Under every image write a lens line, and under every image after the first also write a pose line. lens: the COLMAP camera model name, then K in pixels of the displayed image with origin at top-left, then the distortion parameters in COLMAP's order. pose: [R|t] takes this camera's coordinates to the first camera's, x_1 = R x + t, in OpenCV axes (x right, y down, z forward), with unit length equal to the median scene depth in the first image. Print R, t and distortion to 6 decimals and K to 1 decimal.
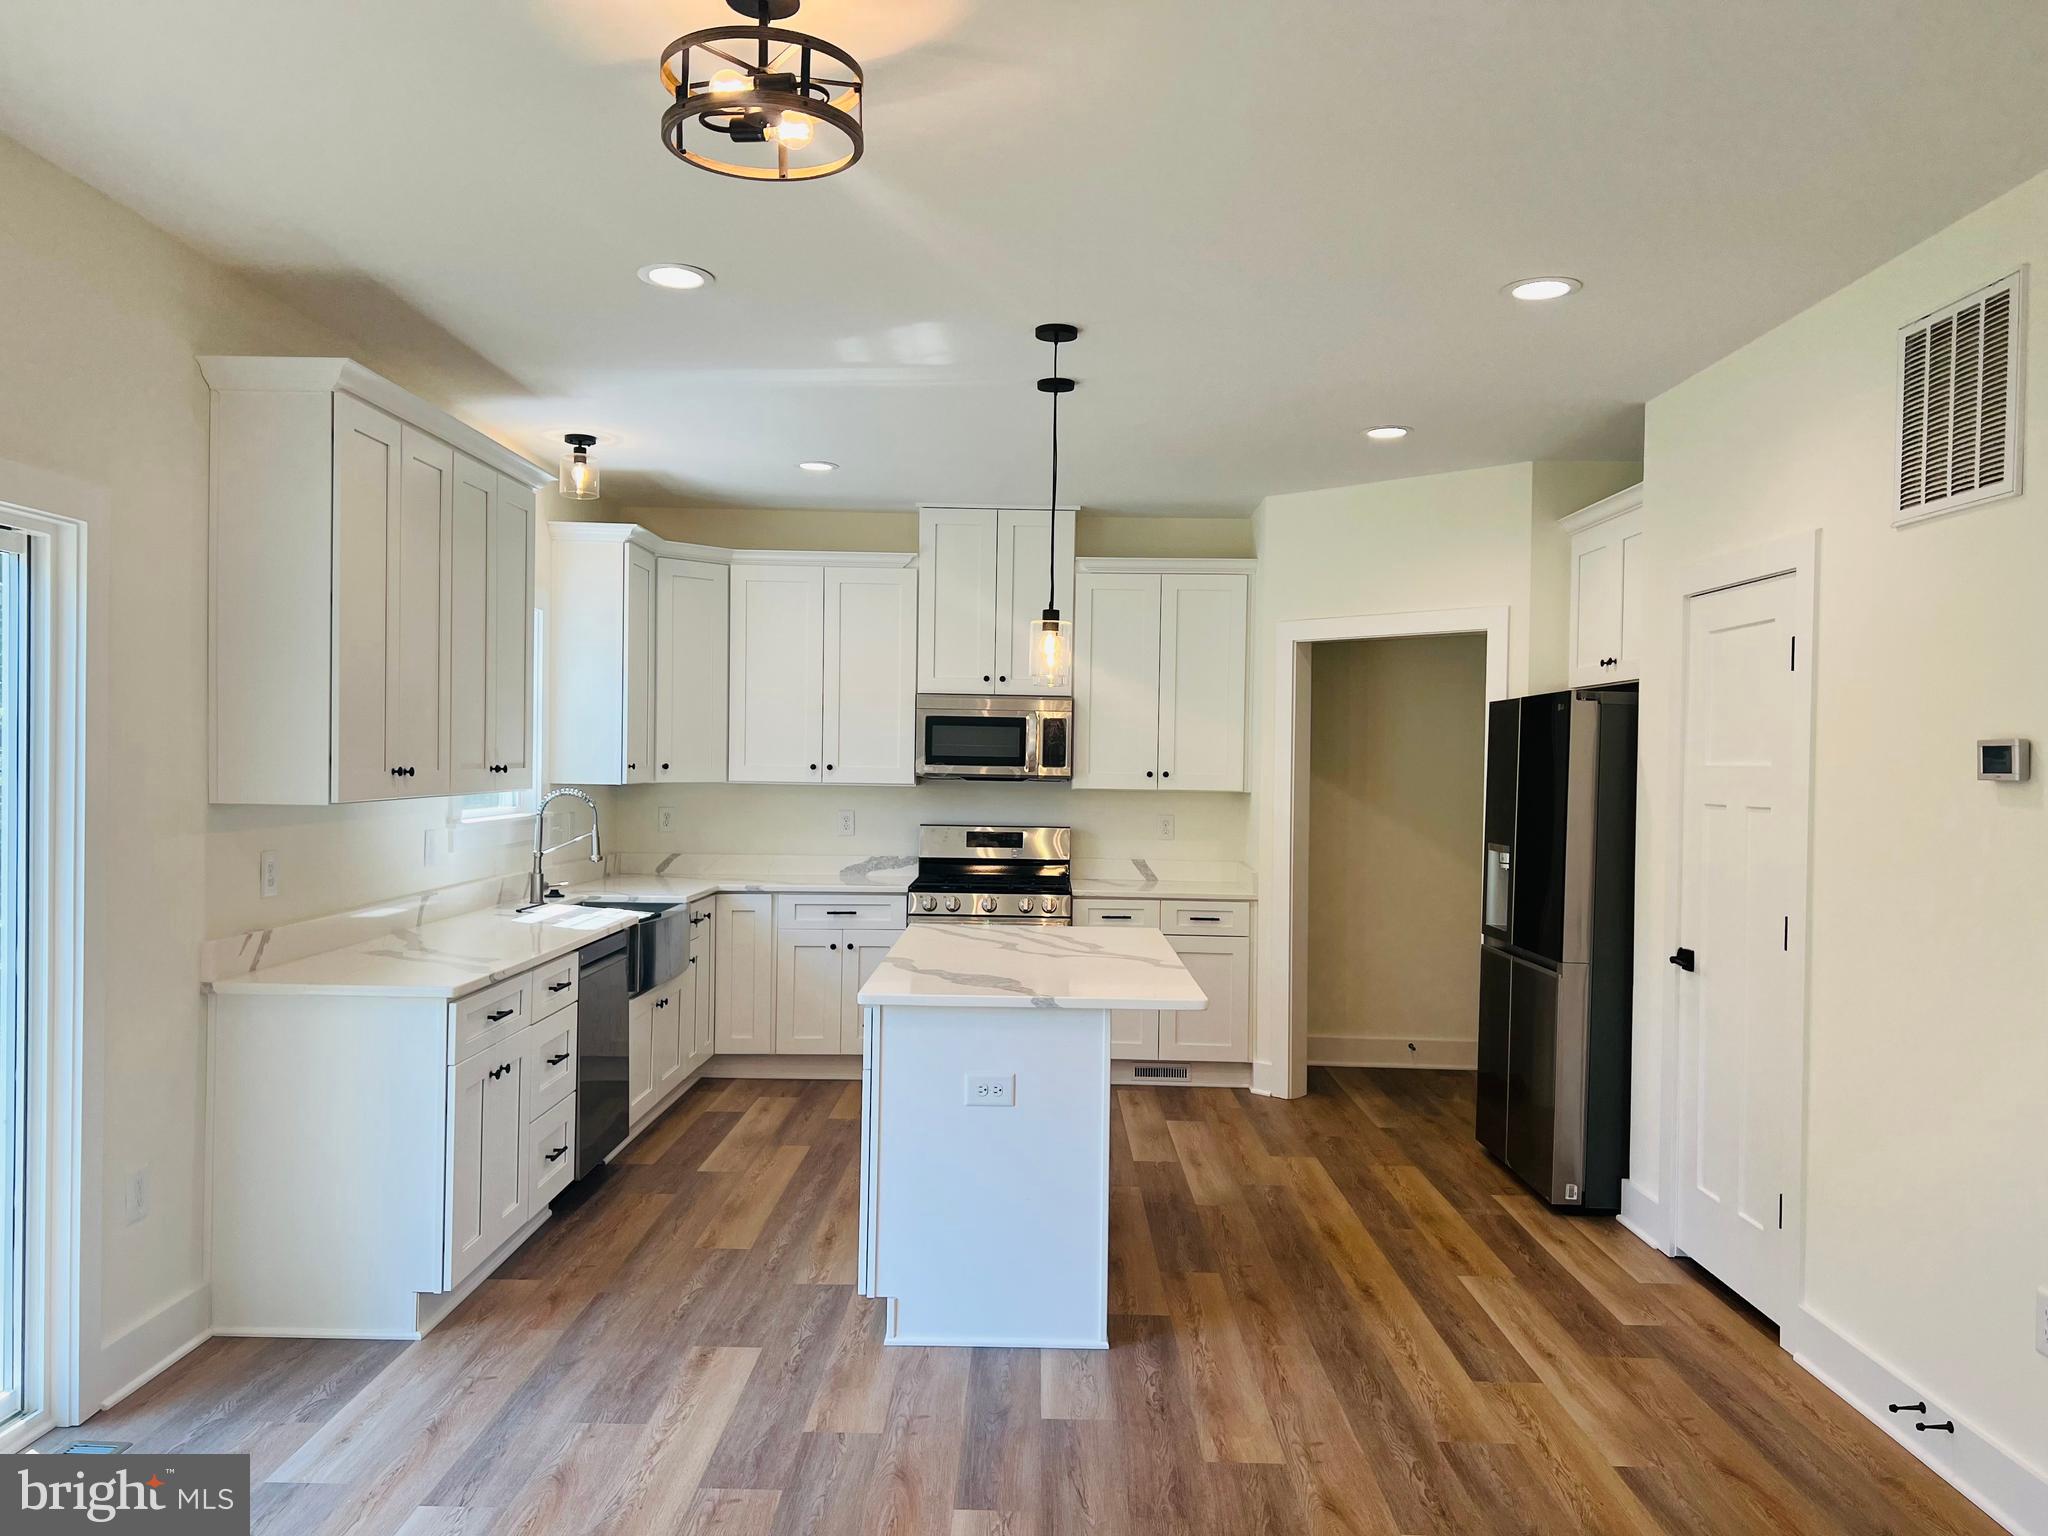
lens RADIAL K [[1543.7, 0, 1027.9], [0, 1543.7, 780.5], [0, 0, 1]] dist [0.078287, -0.016181]
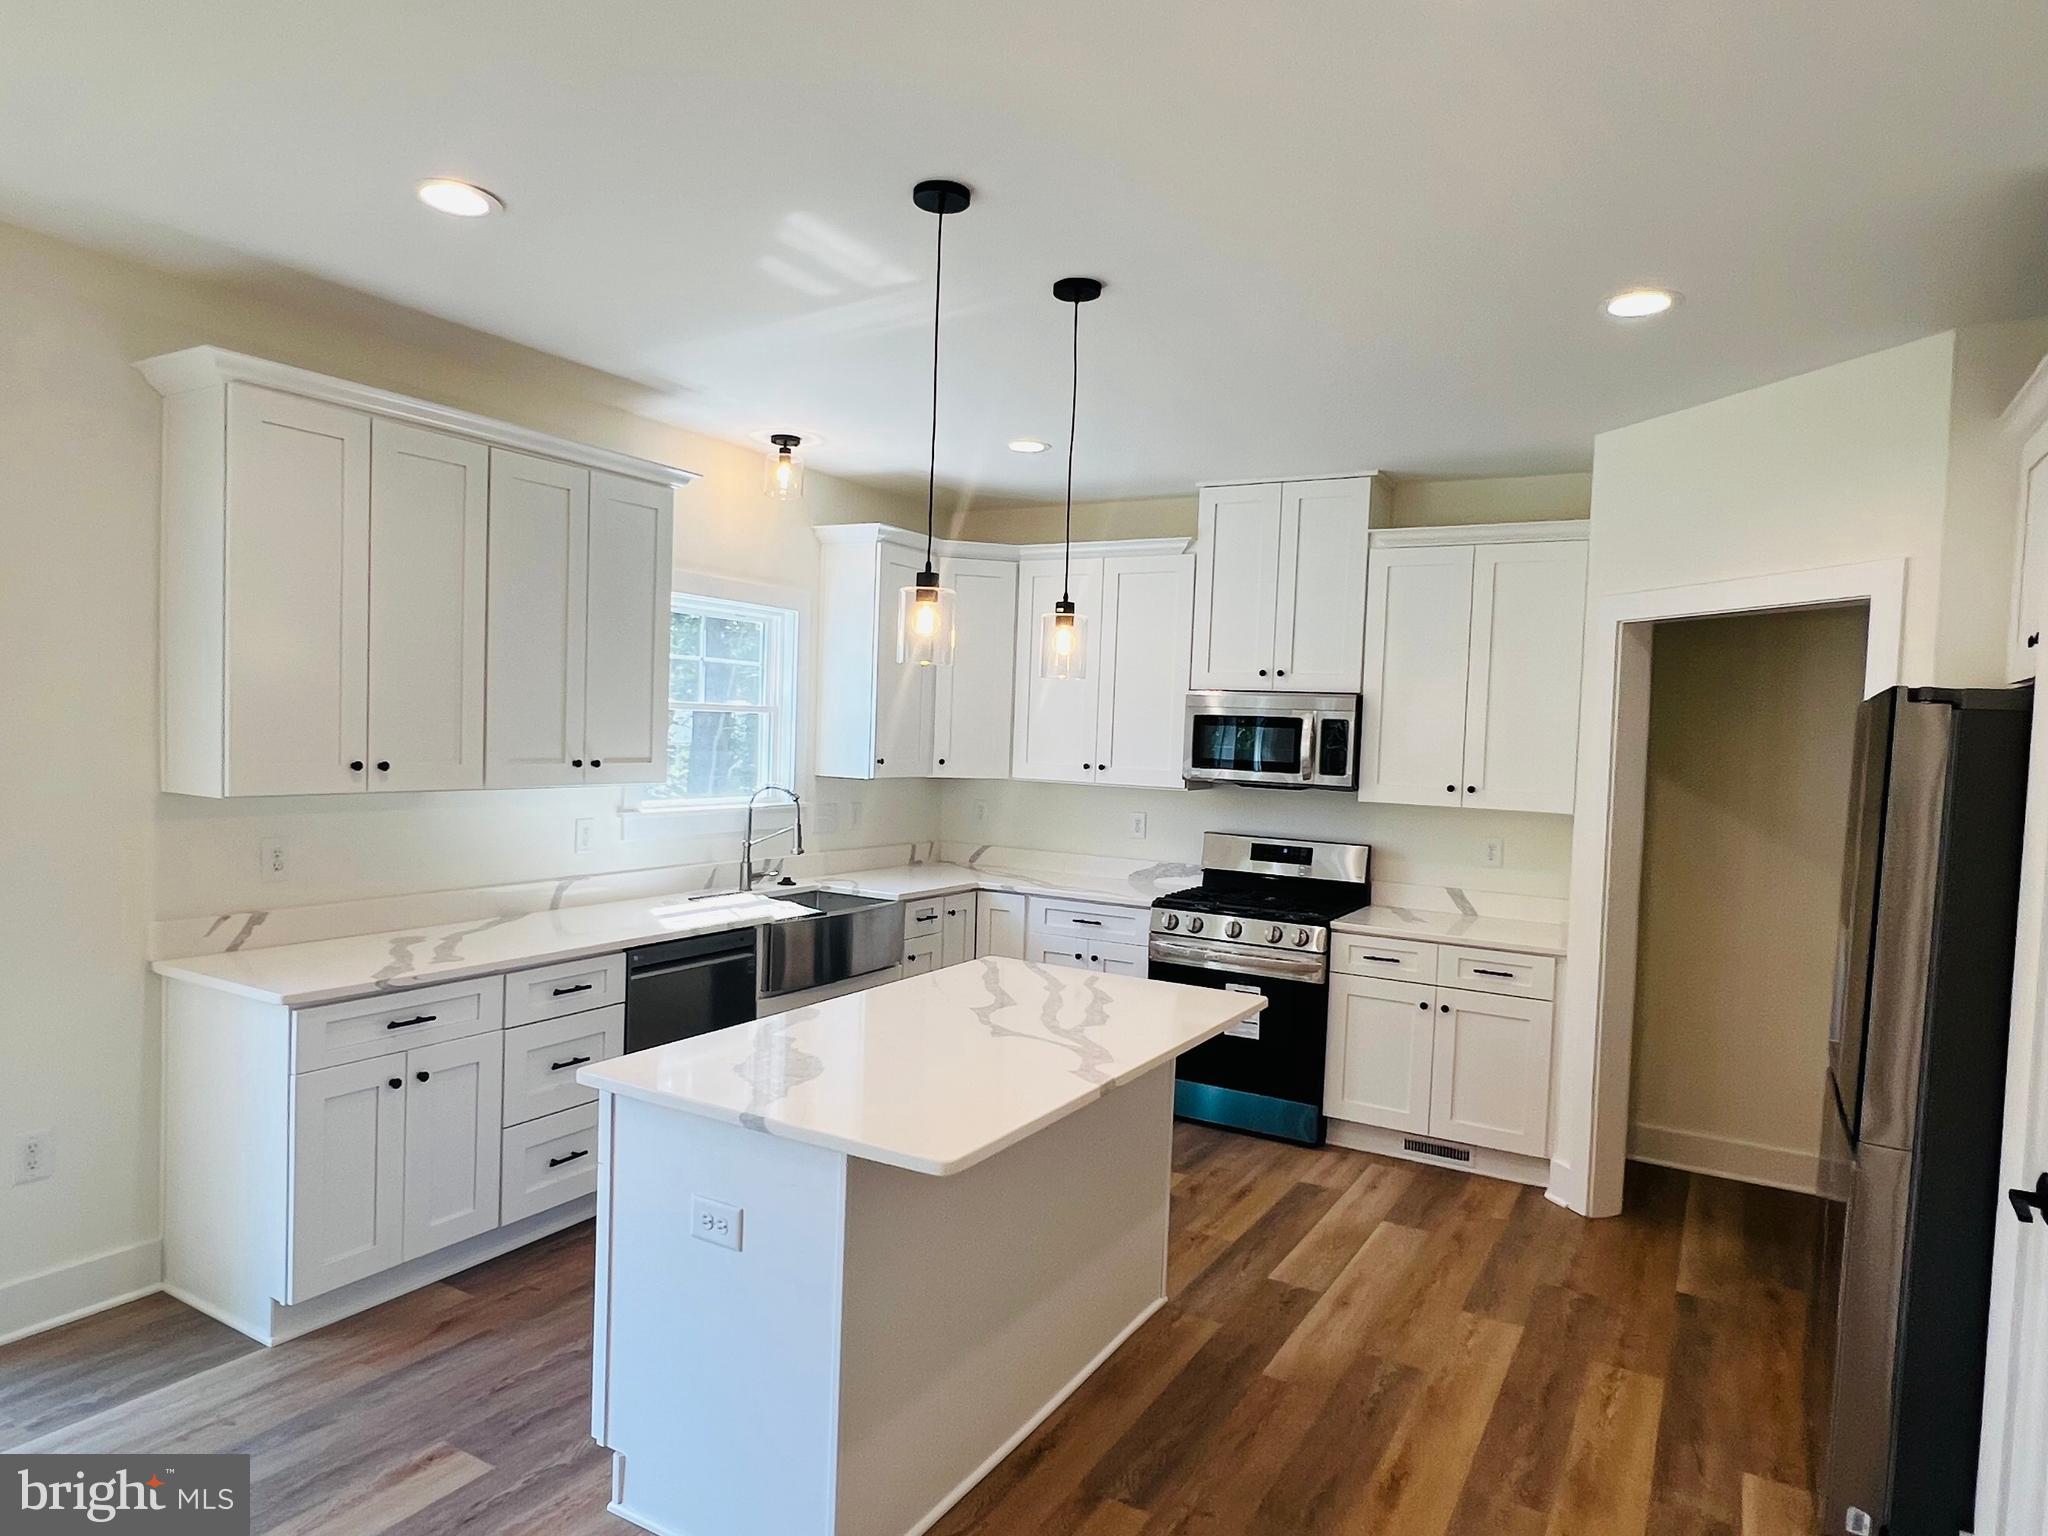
lens RADIAL K [[1246.3, 0, 1022.5], [0, 1246.3, 782.2], [0, 0, 1]] dist [-0.000550, 0.004280]
pose [[0.863930, 0.038118, -0.502168, 0.222961], [-0.030440, 0.999261, 0.023482, -0.016503], [0.502692, -0.005001, 0.864451, 0.317063]]
